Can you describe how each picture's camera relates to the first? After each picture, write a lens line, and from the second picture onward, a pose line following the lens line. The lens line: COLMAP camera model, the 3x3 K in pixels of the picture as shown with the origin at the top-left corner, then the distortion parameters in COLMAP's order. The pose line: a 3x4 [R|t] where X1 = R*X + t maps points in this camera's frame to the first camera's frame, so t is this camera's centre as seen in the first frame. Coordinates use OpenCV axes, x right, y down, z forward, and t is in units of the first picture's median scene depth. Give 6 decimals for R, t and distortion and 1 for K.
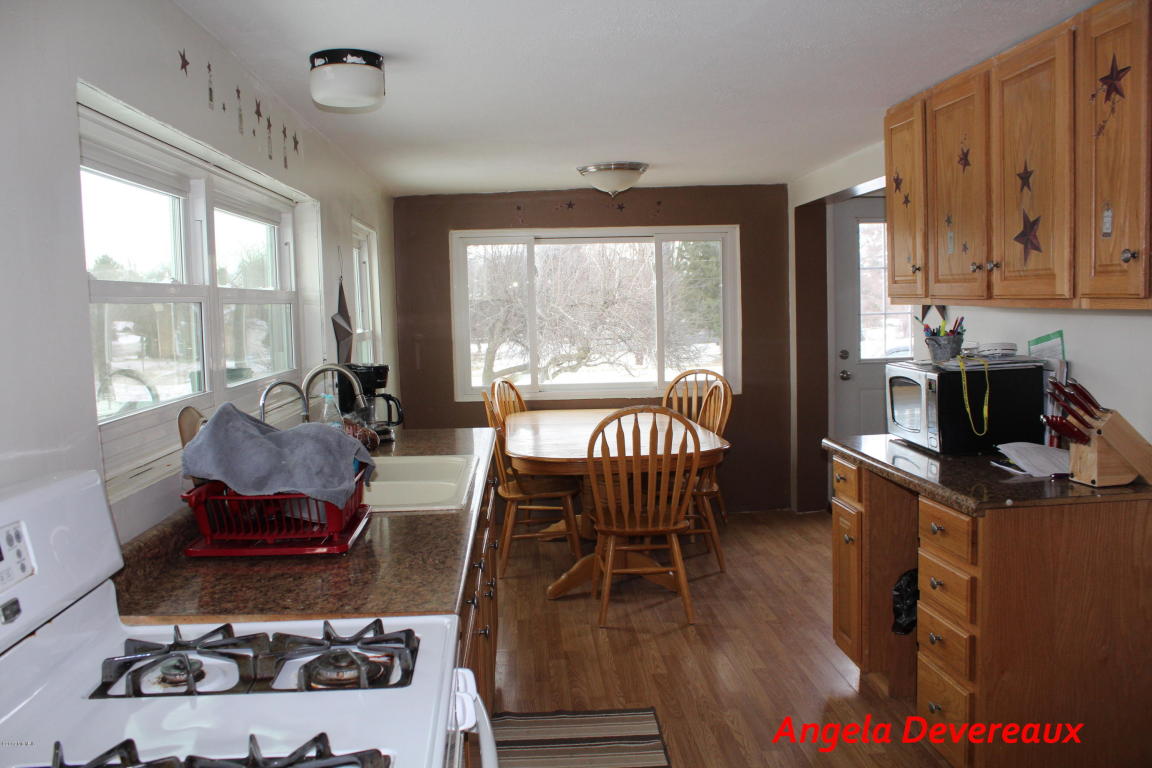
lens RADIAL K [[971.5, 0, 570.1], [0, 971.5, 390.3], [0, 0, 1]] dist [-0.156495, 0.163474]
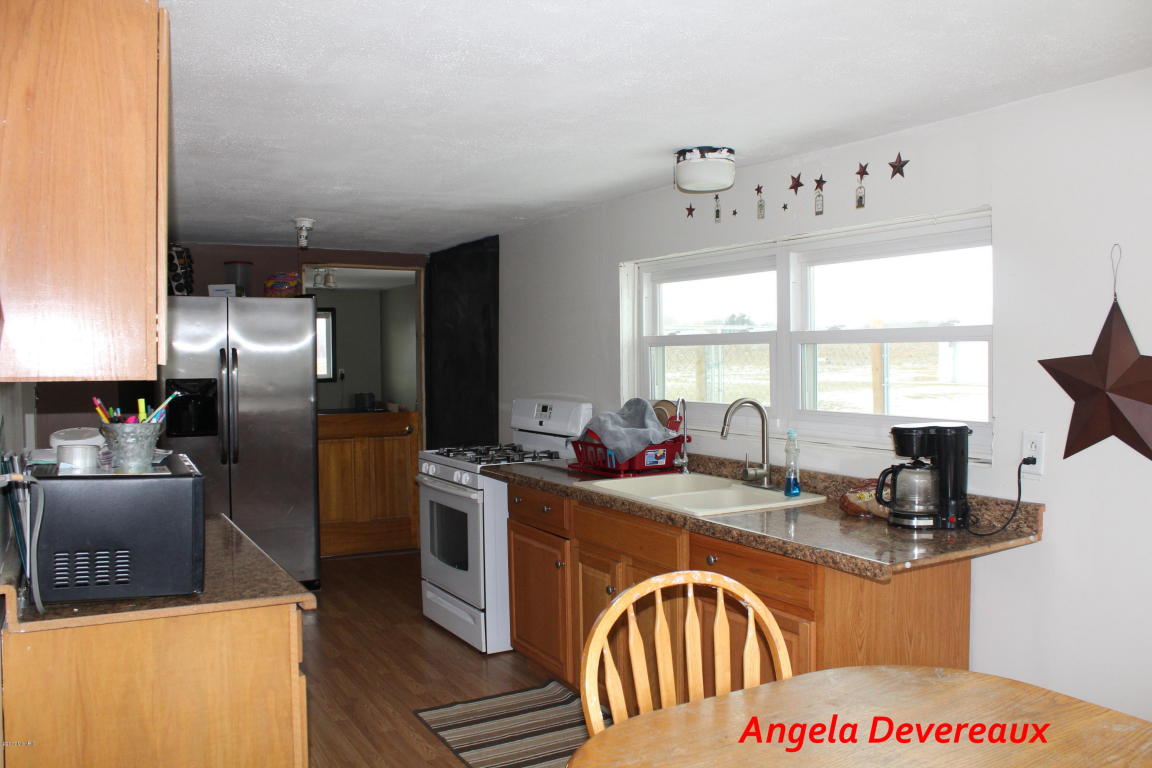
lens RADIAL K [[971.5, 0, 570.1], [0, 971.5, 390.3], [0, 0, 1]] dist [-0.156495, 0.163474]
pose [[-0.901022, 0.058825, -0.429767, 0.316078], [0.000338, 0.990857, 0.134916, -0.136660], [0.433774, 0.121417, -0.892803, 1.358708]]
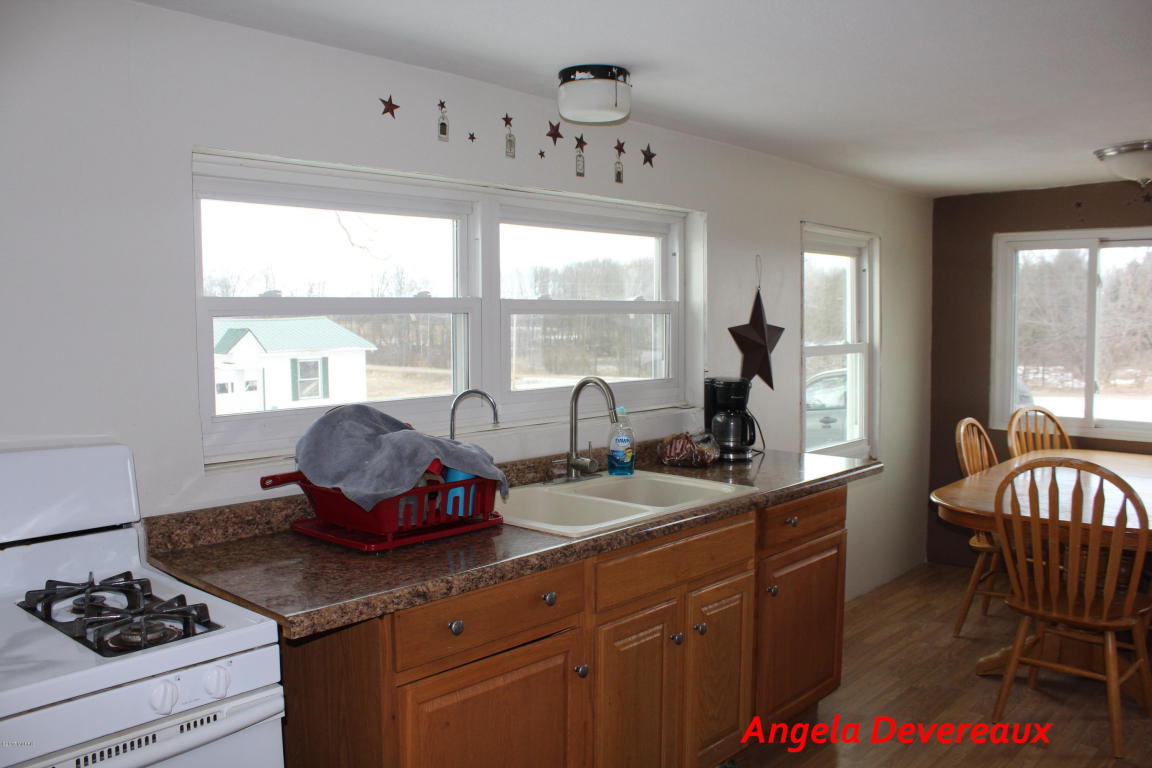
lens RADIAL K [[971.5, 0, 570.1], [0, 971.5, 390.3], [0, 0, 1]] dist [-0.156495, 0.163474]
pose [[0.705062, 0.077259, -0.704925, 0.315075], [-0.077720, 0.996478, 0.031478, -0.029932], [0.704874, 0.032592, 0.708583, 0.179372]]
